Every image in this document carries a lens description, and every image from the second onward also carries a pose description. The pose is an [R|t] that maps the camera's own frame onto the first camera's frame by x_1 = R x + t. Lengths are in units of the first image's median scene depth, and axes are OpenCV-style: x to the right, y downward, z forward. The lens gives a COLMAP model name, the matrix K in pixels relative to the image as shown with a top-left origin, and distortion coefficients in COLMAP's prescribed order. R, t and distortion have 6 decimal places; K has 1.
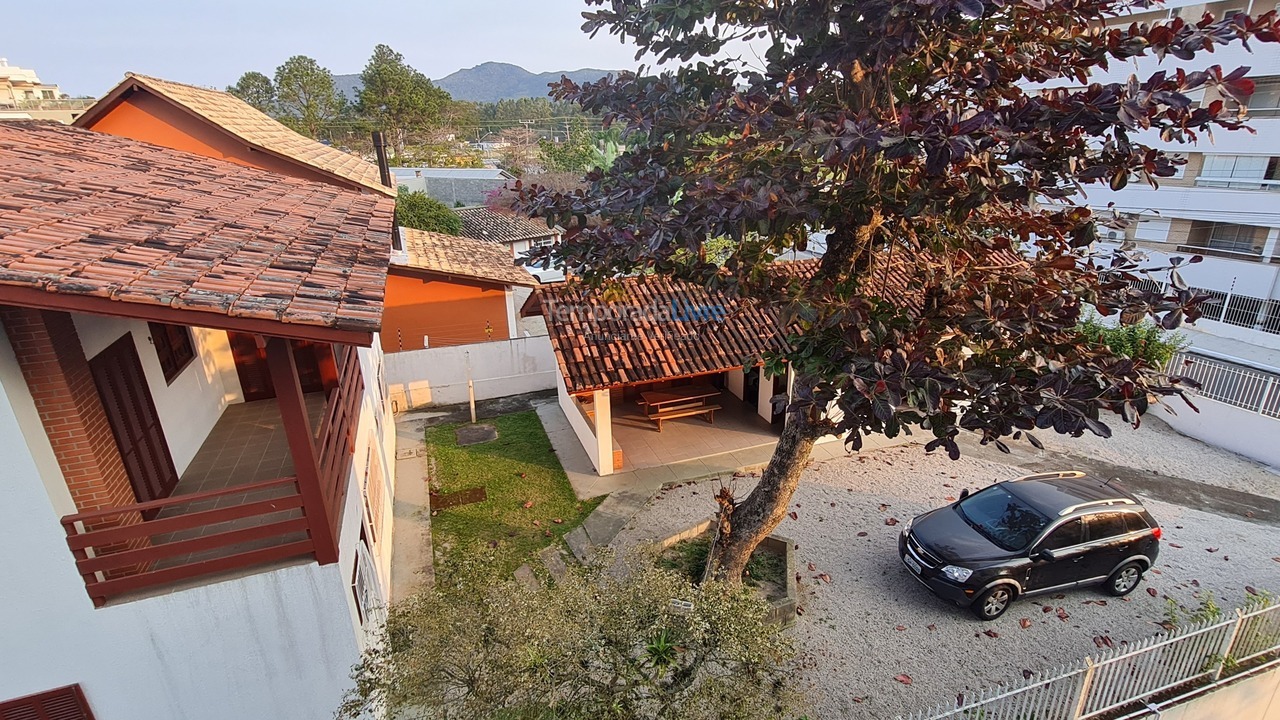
lens RADIAL K [[634.8, 0, 645.8], [0, 634.8, 361.2], [0, 0, 1]] dist [0.004842, -0.001759]
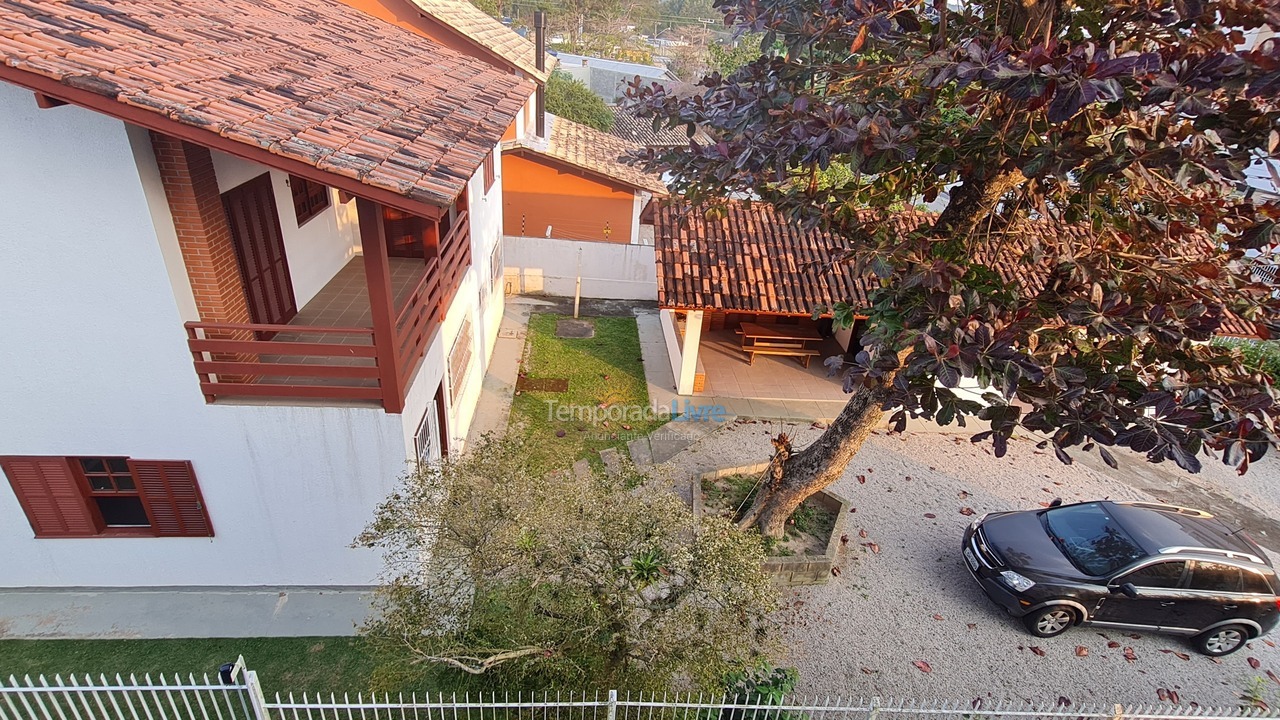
lens RADIAL K [[634.8, 0, 645.8], [0, 634.8, 361.2], [0, 0, 1]] dist [0.004842, -0.001759]
pose [[0.959510, 0.214354, -0.182737, 0.062773], [-0.189799, 0.971375, 0.142851, -0.005944], [0.208127, -0.102384, 0.972728, 0.016777]]
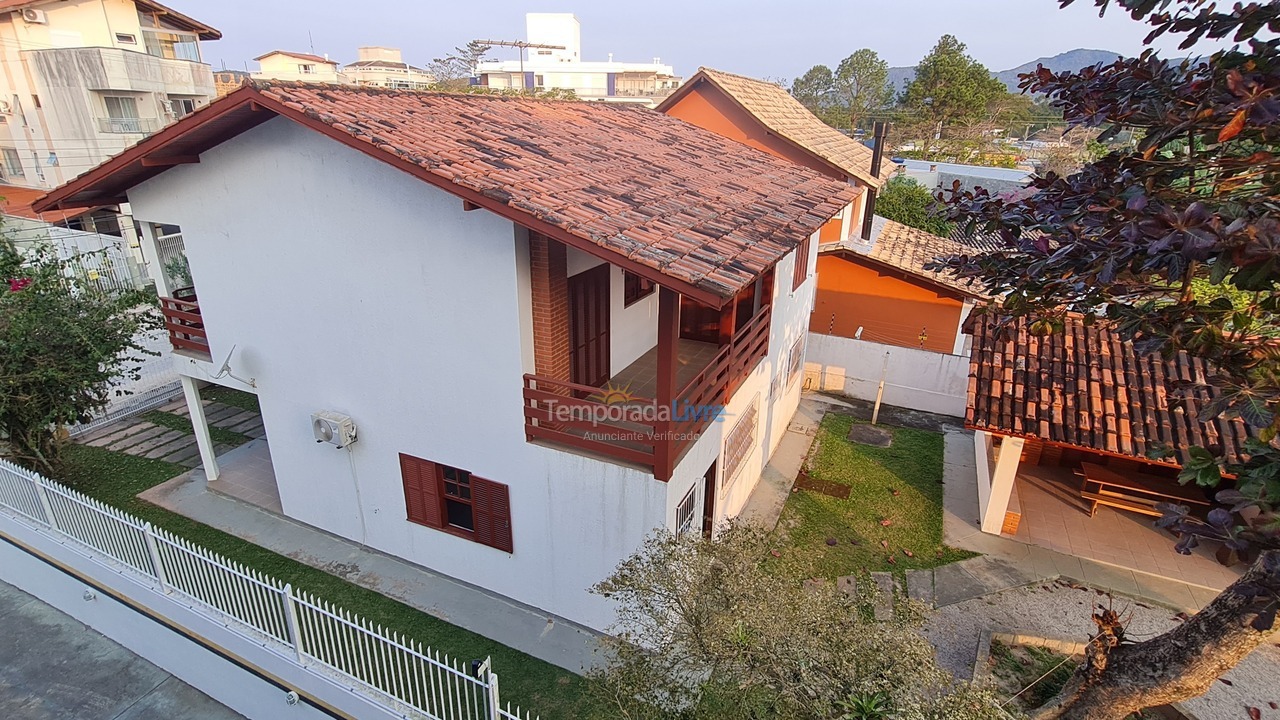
lens RADIAL K [[632.7, 0, 640.0], [0, 632.7, 360.0], [0, 0, 1]] dist [0.008103, -0.006458]
pose [[0.713369, 0.284457, -0.640460, 0.101331], [-0.277606, 0.953854, 0.114442, -0.012914], [0.643459, 0.096156, 0.759417, 0.031174]]
